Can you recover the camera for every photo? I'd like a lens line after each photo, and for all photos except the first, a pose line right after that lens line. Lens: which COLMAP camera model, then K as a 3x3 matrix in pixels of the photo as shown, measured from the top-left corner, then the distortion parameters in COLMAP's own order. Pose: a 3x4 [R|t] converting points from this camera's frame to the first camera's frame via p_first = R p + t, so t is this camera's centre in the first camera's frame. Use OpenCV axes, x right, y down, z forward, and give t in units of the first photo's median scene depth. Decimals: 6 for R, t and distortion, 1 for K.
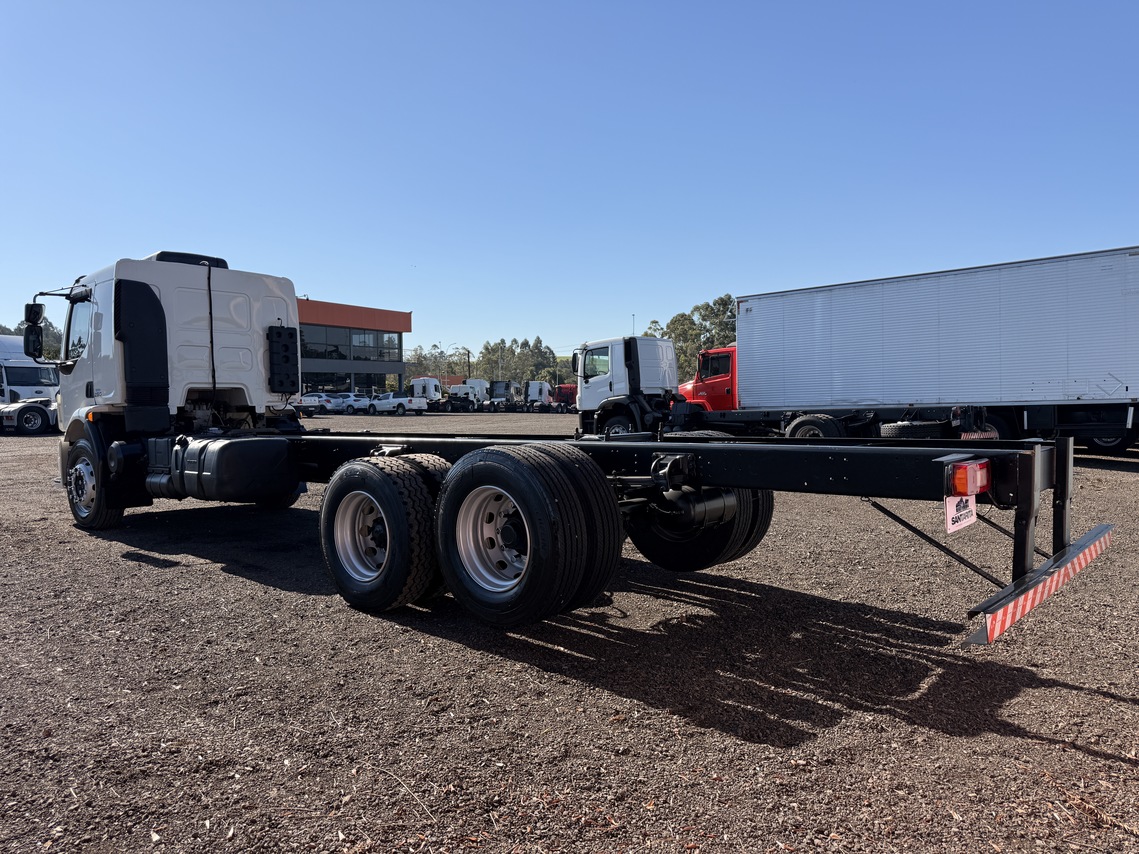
lens RADIAL K [[793.5, 0, 569.5], [0, 793.5, 427.0], [0, 0, 1]] dist [0.004819, 0.000567]
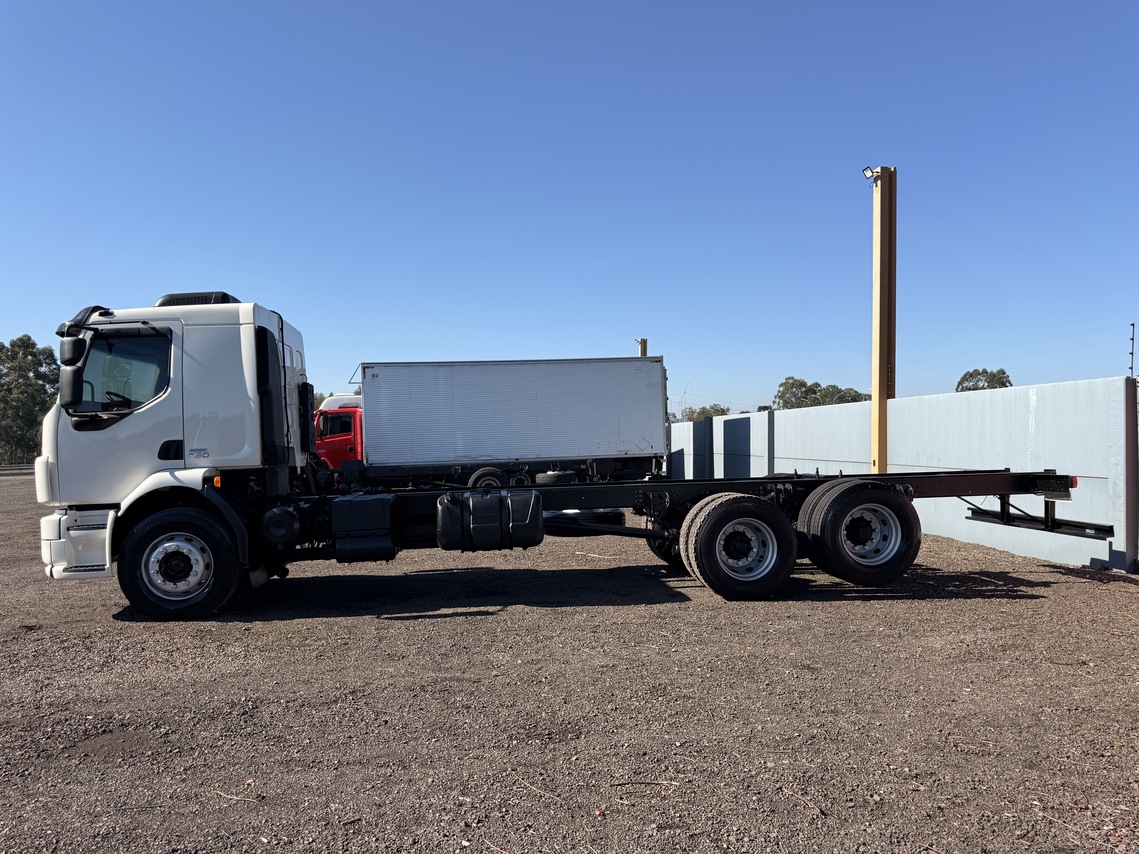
lens RADIAL K [[792.8, 0, 569.5], [0, 792.8, 427.0], [0, 0, 1]] dist [-0.101474, -0.000552]
pose [[0.661458, 0.018987, 0.749742, -0.549274], [0.033173, 0.997960, -0.054540, -0.007910], [-0.749248, 0.060948, 0.659479, 0.087316]]
